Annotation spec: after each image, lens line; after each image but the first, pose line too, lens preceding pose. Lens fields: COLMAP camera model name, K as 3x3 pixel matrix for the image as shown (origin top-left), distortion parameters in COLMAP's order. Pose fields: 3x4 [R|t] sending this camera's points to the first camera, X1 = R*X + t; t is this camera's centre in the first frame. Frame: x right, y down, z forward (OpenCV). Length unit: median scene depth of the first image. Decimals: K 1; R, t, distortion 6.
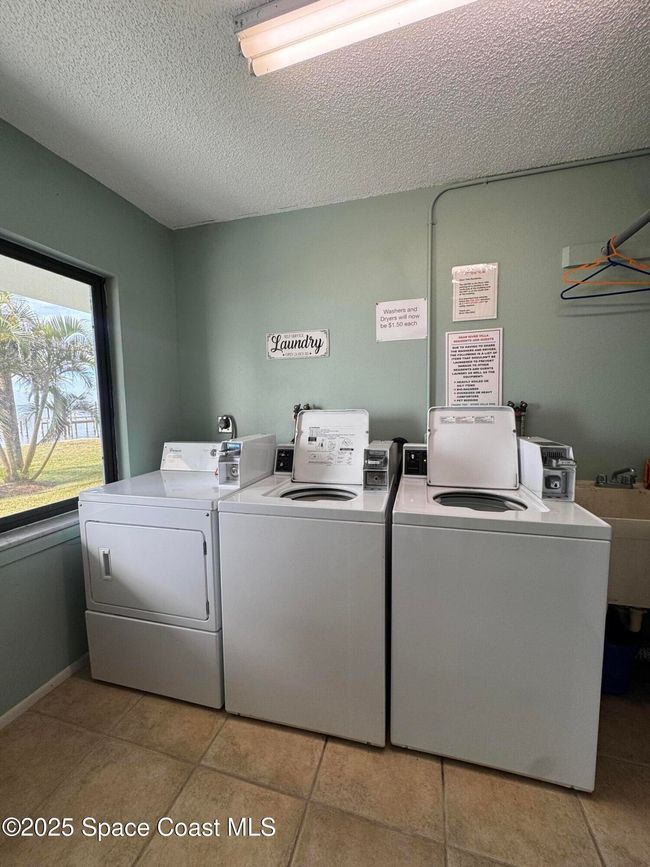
lens RADIAL K [[348.7, 0, 324.2], [0, 348.7, 435.4], [0, 0, 1]] dist [-0.000809, -0.000046]
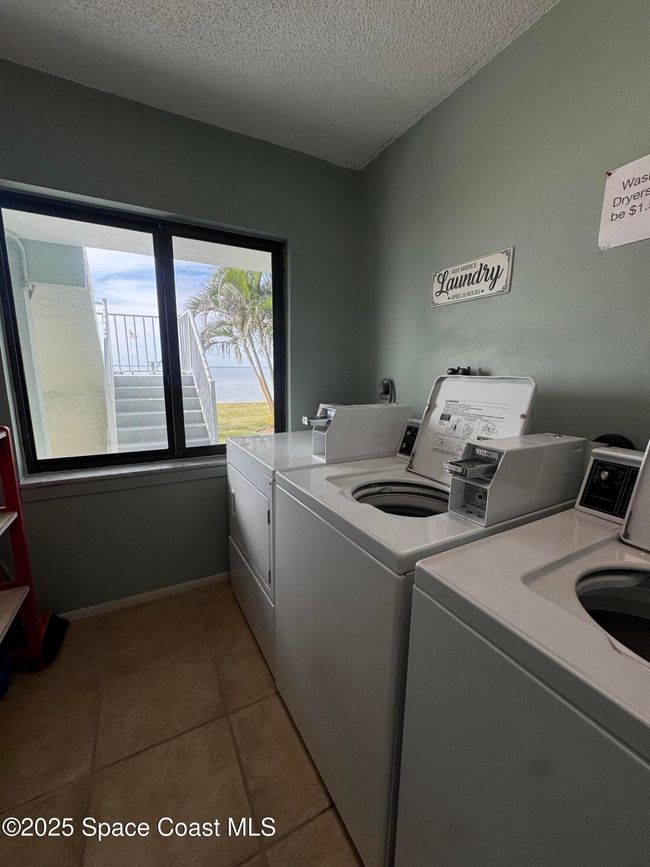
lens RADIAL K [[348.7, 0, 321.6], [0, 348.7, 433.9], [0, 0, 1]] dist [-0.000809, -0.000046]
pose [[0.695251, 0.151762, -0.702563, 0.277299], [-0.084975, 0.987955, 0.129319, -0.024720], [0.713726, -0.030209, 0.699773, 0.318665]]
